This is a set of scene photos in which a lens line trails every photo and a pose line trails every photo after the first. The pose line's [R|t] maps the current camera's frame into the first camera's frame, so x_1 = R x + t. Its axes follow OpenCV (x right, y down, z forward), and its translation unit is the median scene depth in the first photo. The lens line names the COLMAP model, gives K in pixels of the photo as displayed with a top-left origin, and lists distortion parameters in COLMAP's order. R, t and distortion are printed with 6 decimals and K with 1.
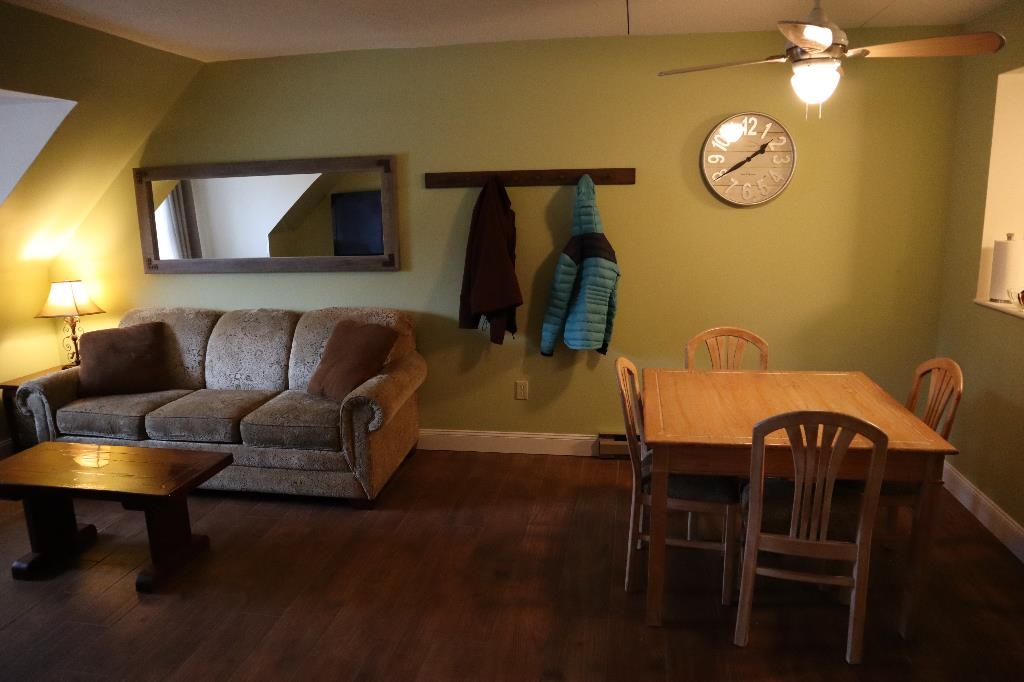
lens RADIAL K [[694.0, 0, 510.3], [0, 694.0, 343.1], [0, 0, 1]] dist [-0.054054, 0.009581]
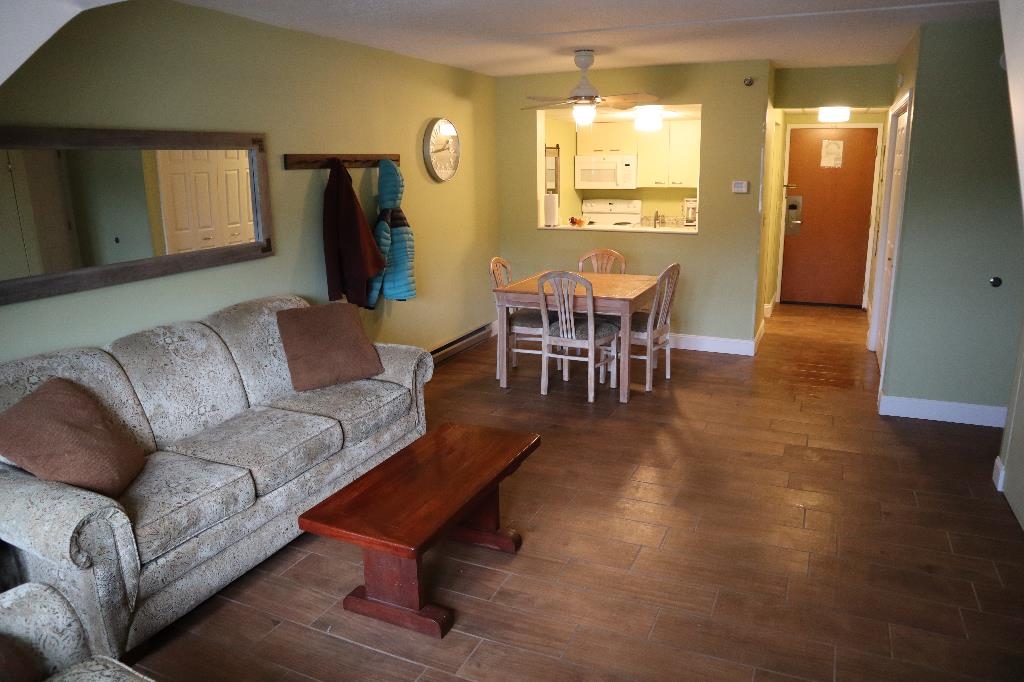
lens RADIAL K [[694.0, 0, 508.1], [0, 694.0, 335.7], [0, 0, 1]] dist [-0.054054, 0.009581]
pose [[0.287674, -0.217154, 0.932785, -1.018892], [0.218907, 0.963082, 0.156695, -0.079888], [-0.932375, 0.159116, 0.324590, 0.428620]]
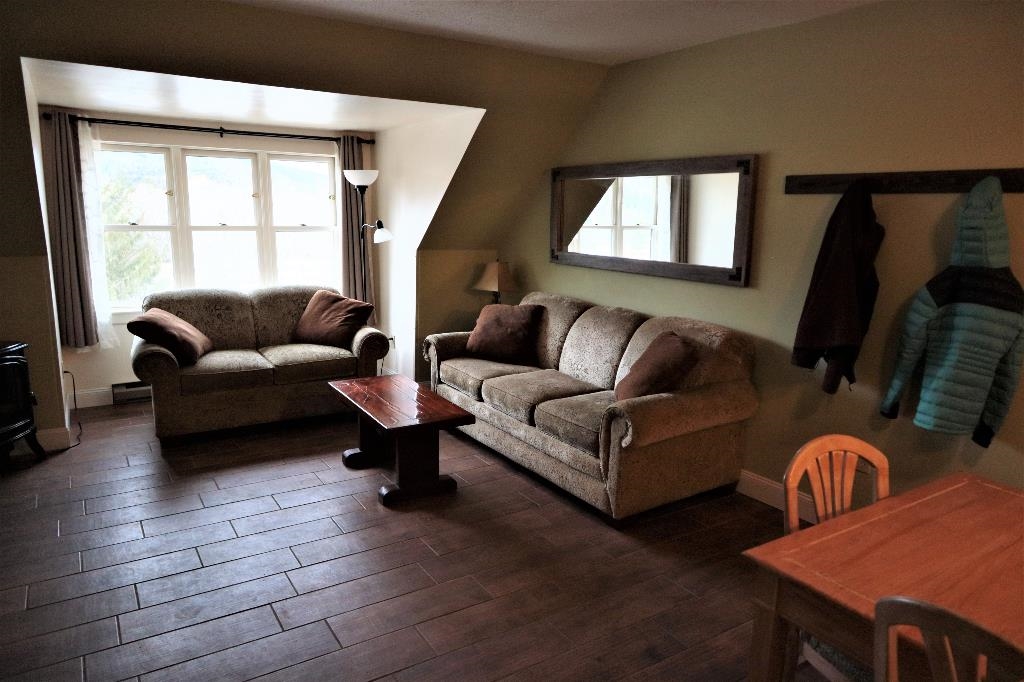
lens RADIAL K [[694.0, 0, 507.8], [0, 694.0, 348.8], [0, 0, 1]] dist [-0.054054, 0.009581]
pose [[0.663294, 0.180860, -0.726175, 0.301437], [-0.186337, 0.979710, 0.073804, -0.037352], [0.724789, 0.086360, 0.683537, 0.201055]]
